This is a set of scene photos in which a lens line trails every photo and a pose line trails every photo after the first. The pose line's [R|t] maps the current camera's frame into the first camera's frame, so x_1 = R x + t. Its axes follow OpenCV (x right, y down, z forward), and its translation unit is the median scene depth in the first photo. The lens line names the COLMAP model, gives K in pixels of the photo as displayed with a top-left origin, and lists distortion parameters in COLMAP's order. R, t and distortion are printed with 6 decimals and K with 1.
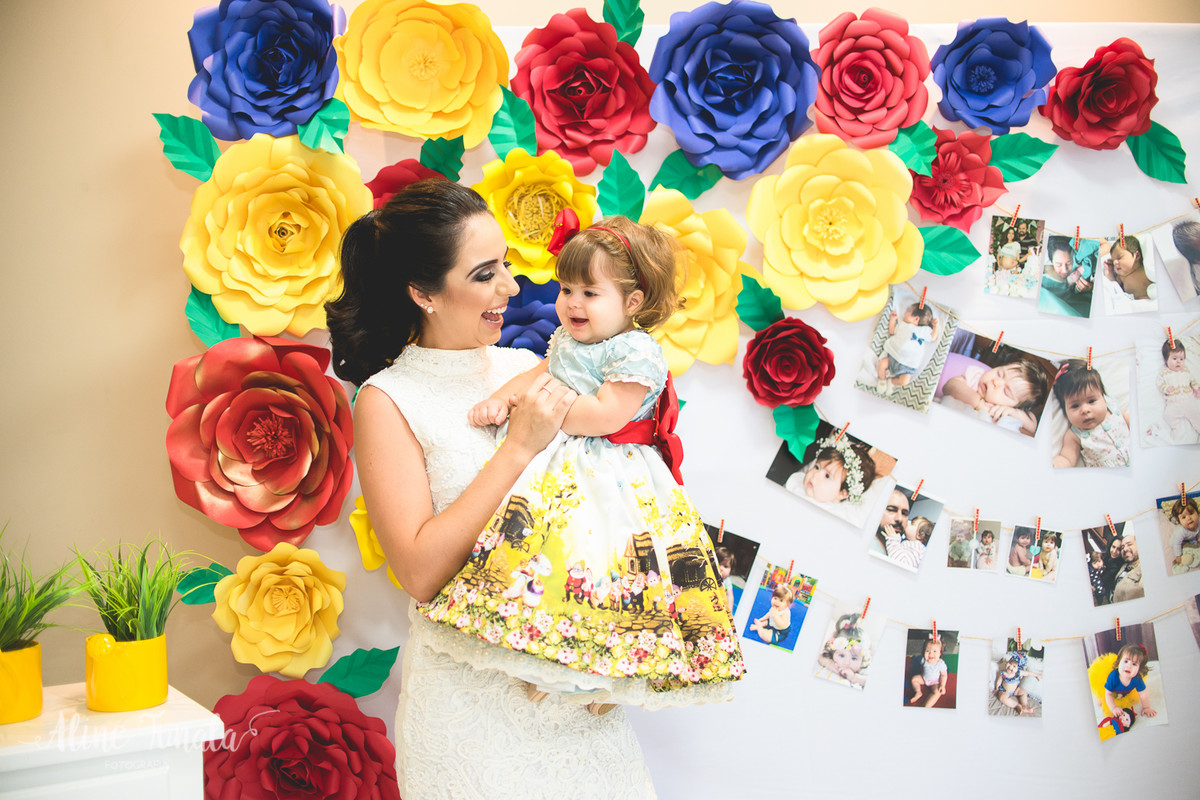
lens RADIAL K [[1229.9, 0, 600.0], [0, 1229.9, 400.0], [0, 0, 1]] dist [-0.158936, 0.189650]
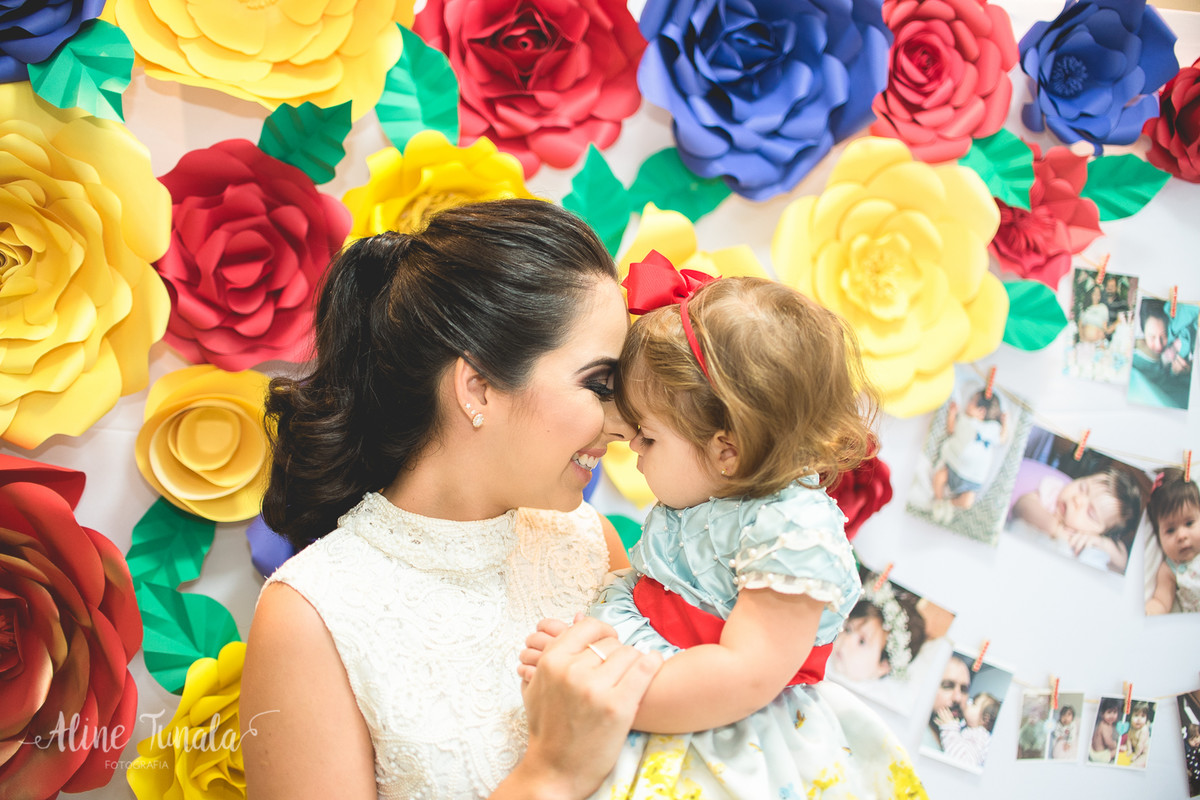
lens RADIAL K [[1229.9, 0, 600.0], [0, 1229.9, 400.0], [0, 0, 1]] dist [-0.158936, 0.189650]
pose [[0.958360, 0.001634, 0.285557, -0.149661], [0.000341, 0.999976, -0.006868, -0.069241], [-0.285561, 0.006680, 0.958337, 0.397390]]
